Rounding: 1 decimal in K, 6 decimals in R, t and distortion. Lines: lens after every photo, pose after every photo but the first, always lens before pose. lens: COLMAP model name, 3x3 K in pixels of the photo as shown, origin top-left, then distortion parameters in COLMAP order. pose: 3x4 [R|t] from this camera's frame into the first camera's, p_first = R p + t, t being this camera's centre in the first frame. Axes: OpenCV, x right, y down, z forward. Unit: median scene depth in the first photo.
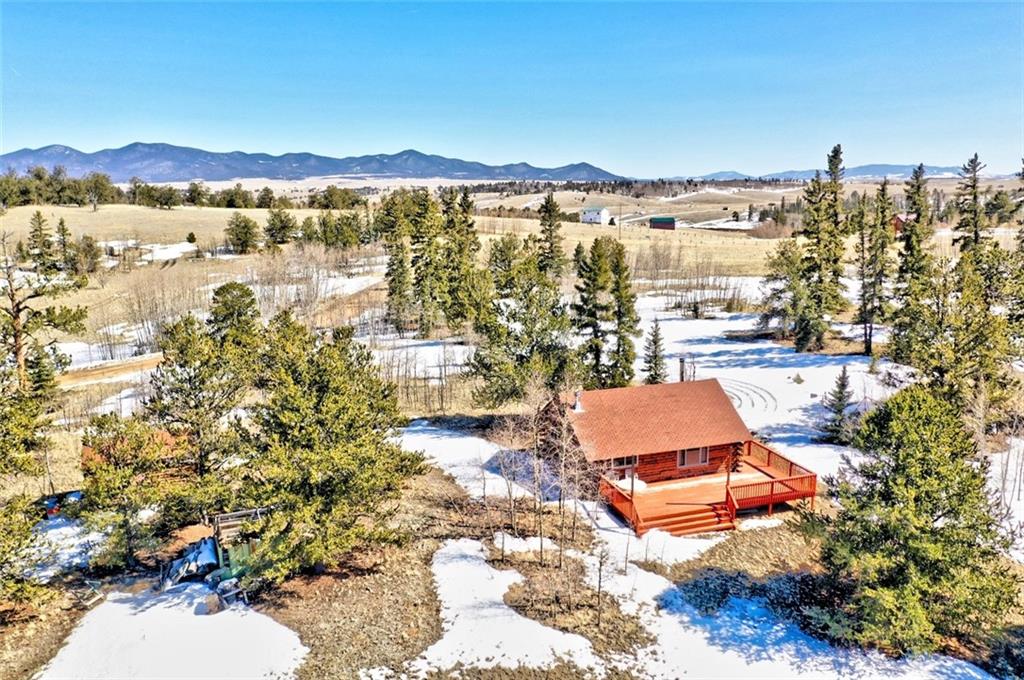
lens RADIAL K [[799.5, 0, 512.5], [0, 799.5, 341.0], [0, 0, 1]] dist [-0.015551, -0.001297]
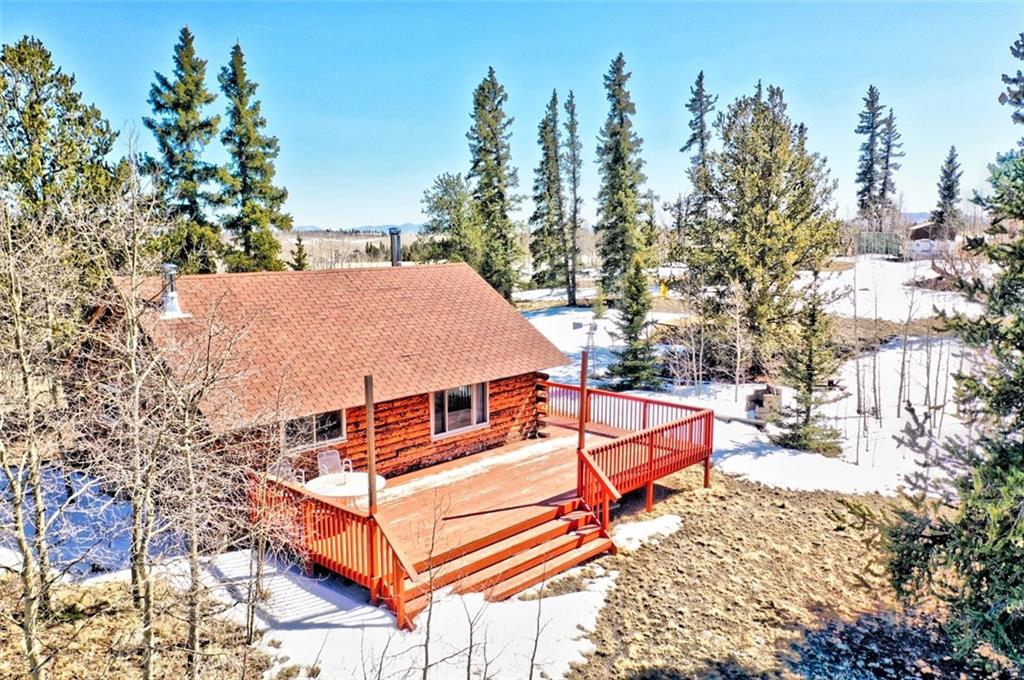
lens RADIAL K [[799.5, 0, 509.8], [0, 799.5, 339.8], [0, 0, 1]] dist [-0.015551, -0.001297]
pose [[0.874980, -0.057595, 0.480722, 0.042349], [0.091406, 0.994695, -0.047198, 0.137484], [-0.475453, 0.085238, 0.875602, 0.635674]]
